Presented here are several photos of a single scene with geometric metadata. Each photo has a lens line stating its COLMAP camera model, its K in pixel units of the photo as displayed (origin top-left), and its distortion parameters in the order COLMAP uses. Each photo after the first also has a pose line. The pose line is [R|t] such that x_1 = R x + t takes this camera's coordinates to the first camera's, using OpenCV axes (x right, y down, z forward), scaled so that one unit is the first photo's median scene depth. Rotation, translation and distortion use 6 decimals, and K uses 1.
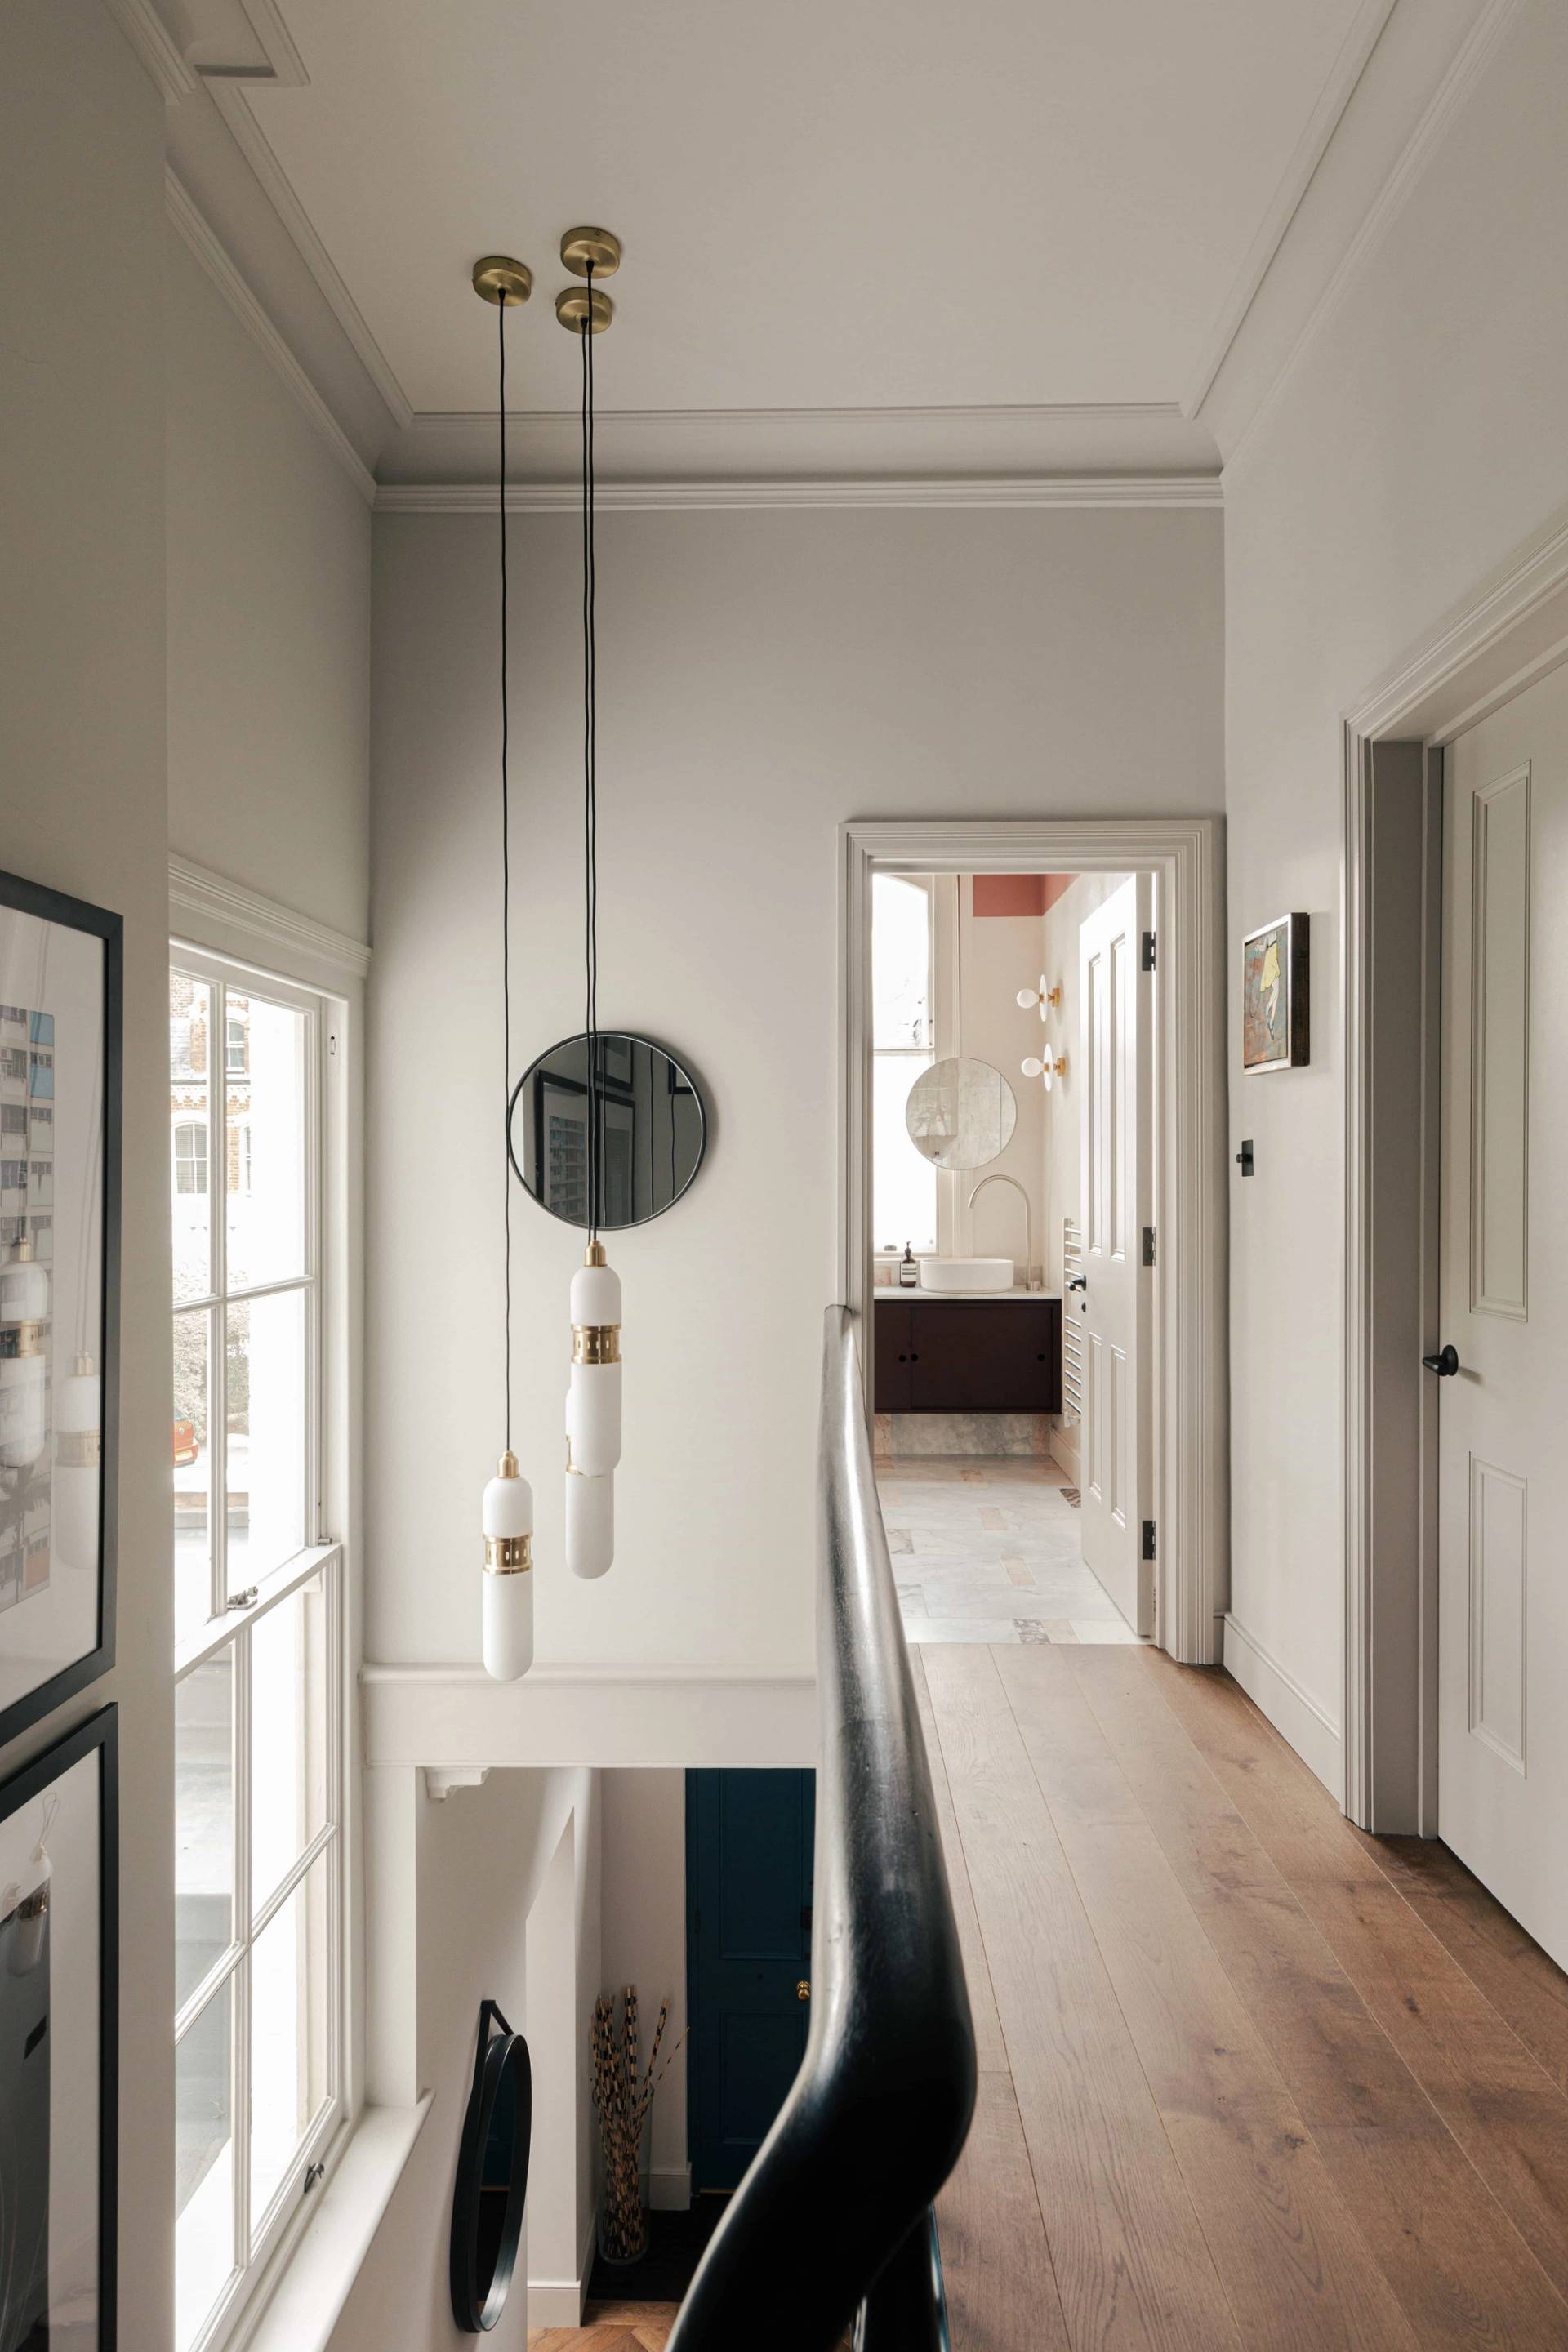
lens RADIAL K [[1632.3, 0, 783.7], [0, 1632.3, 1183.2], [0, 0, 1]] dist [0.004966, 0.010365]
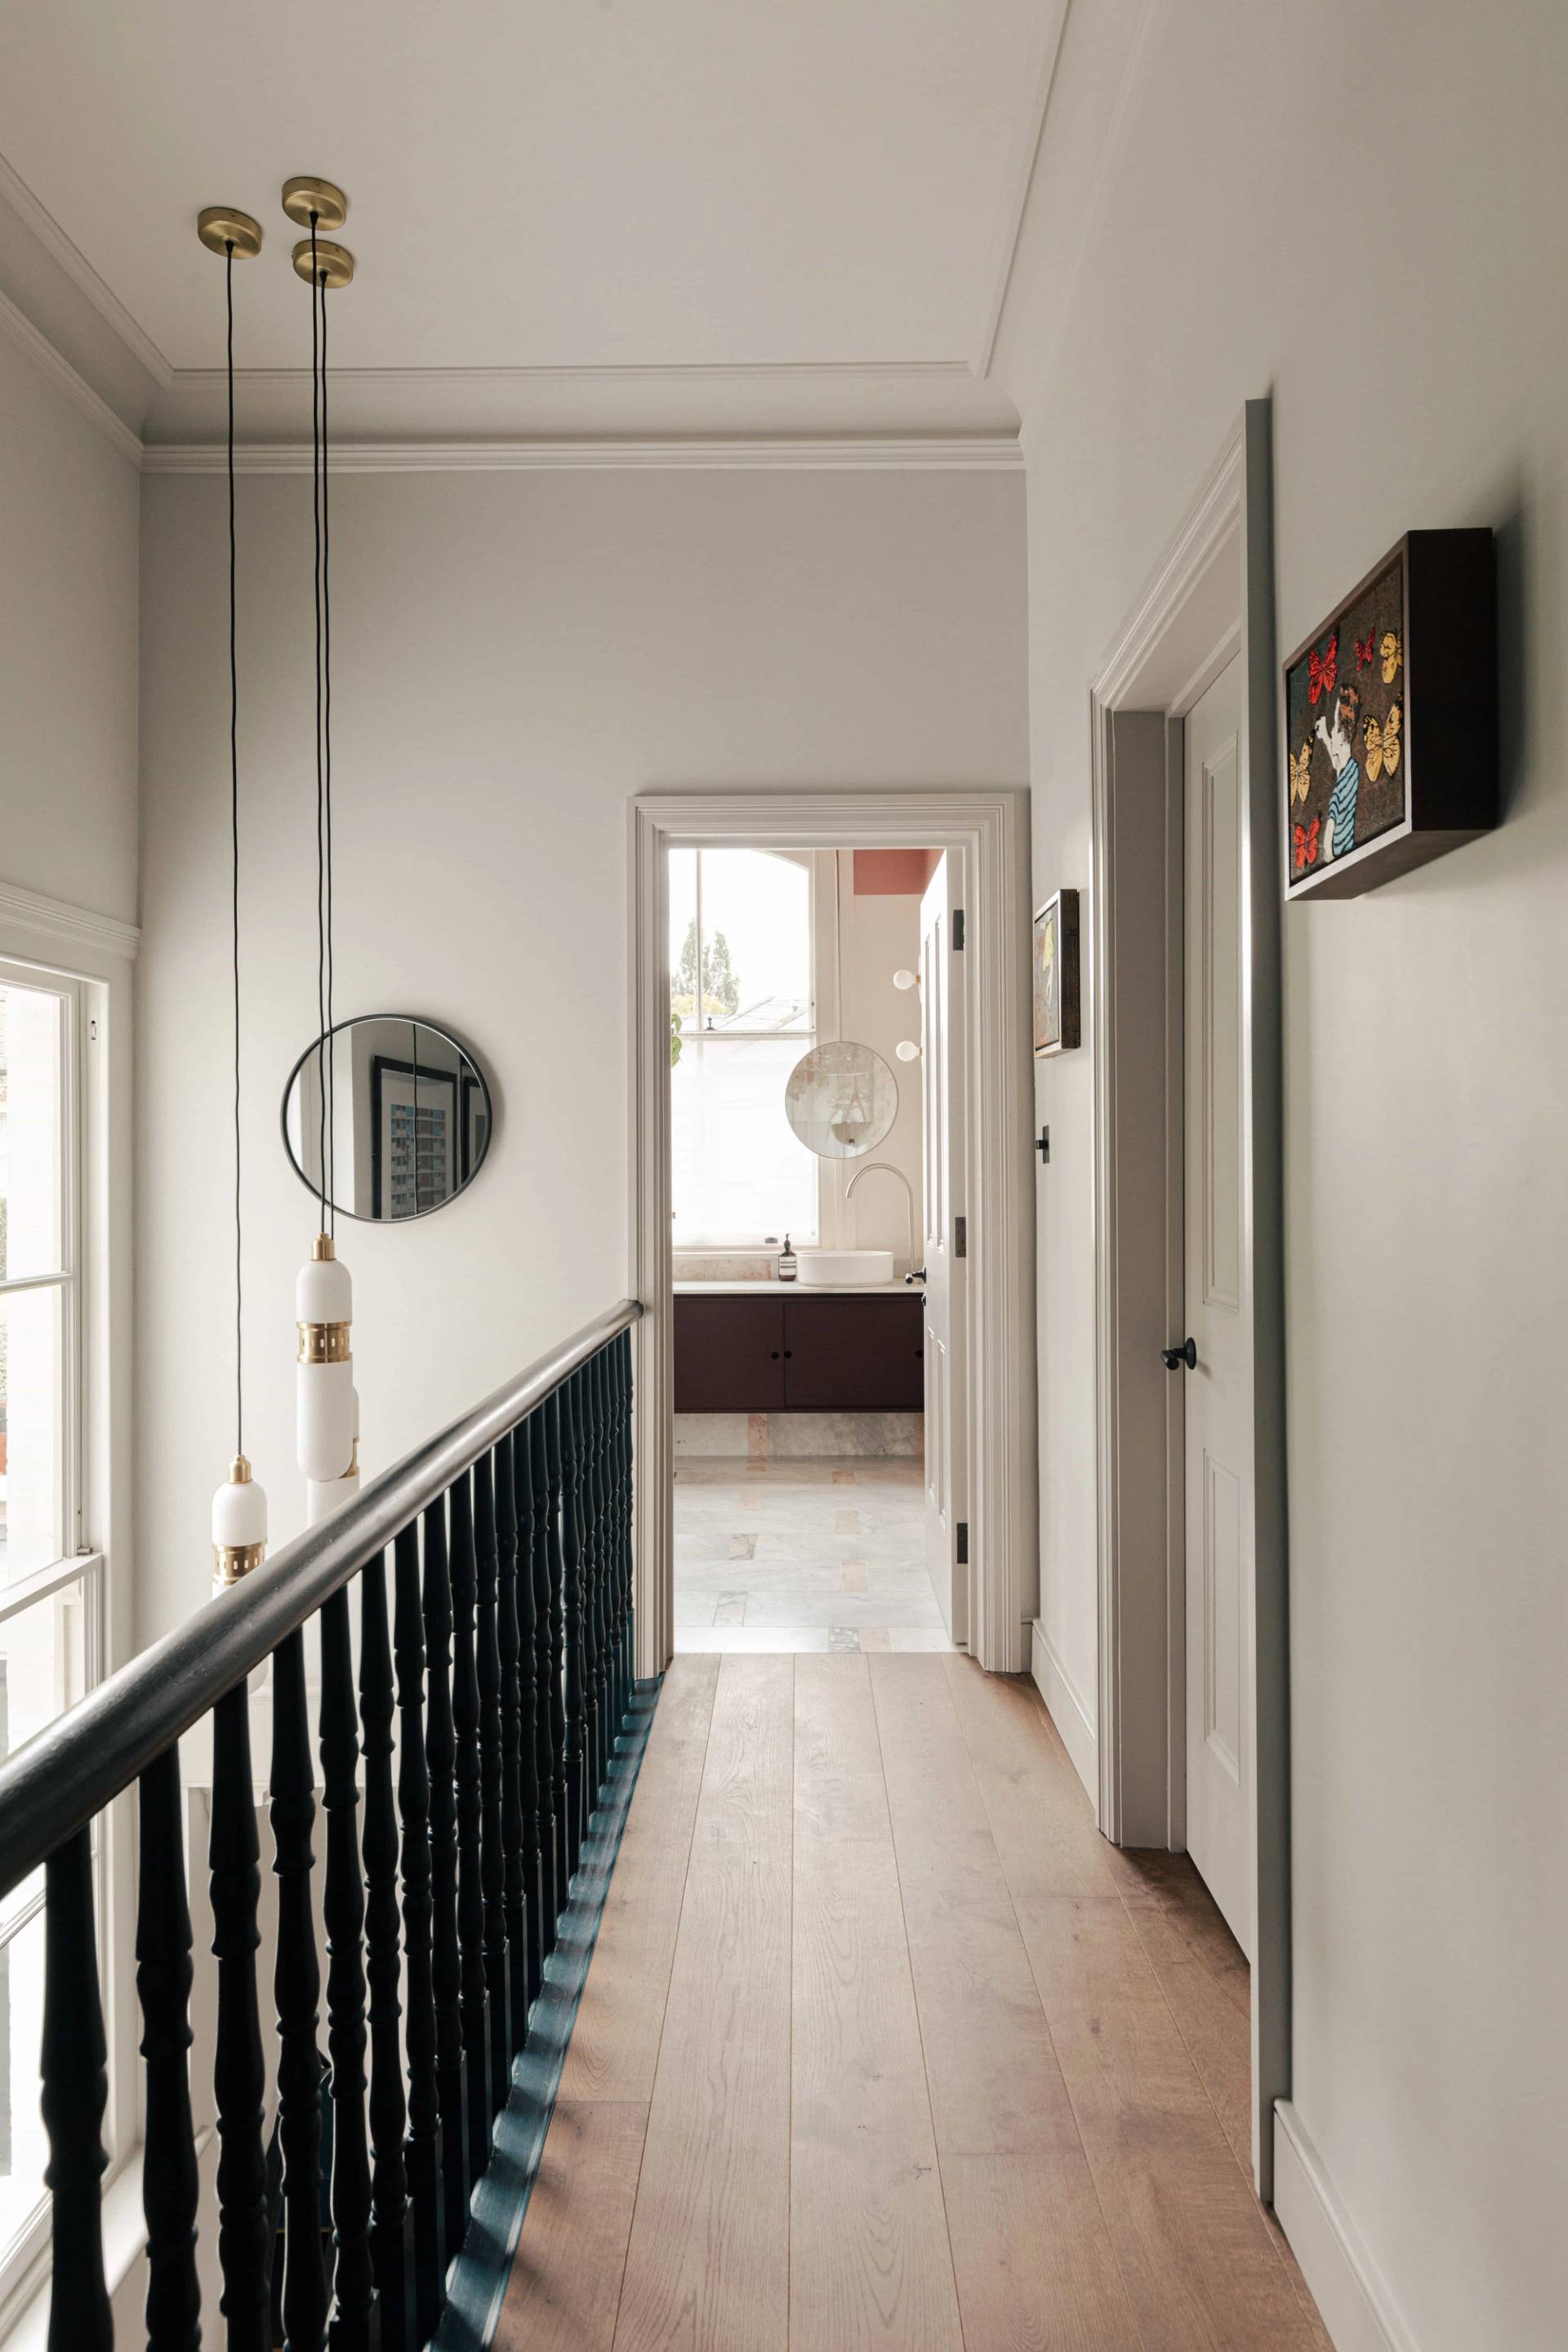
lens RADIAL K [[1704.7, 0, 783.7], [0, 1704.7, 1161.9], [0, 0, 1]] dist [0.000012, 0.016753]
pose [[0.999906, -0.004716, 0.012842, 0.111473], [0.004799, 0.999968, -0.006474, 0.000585], [-0.012811, 0.006535, 0.999897, -0.000747]]
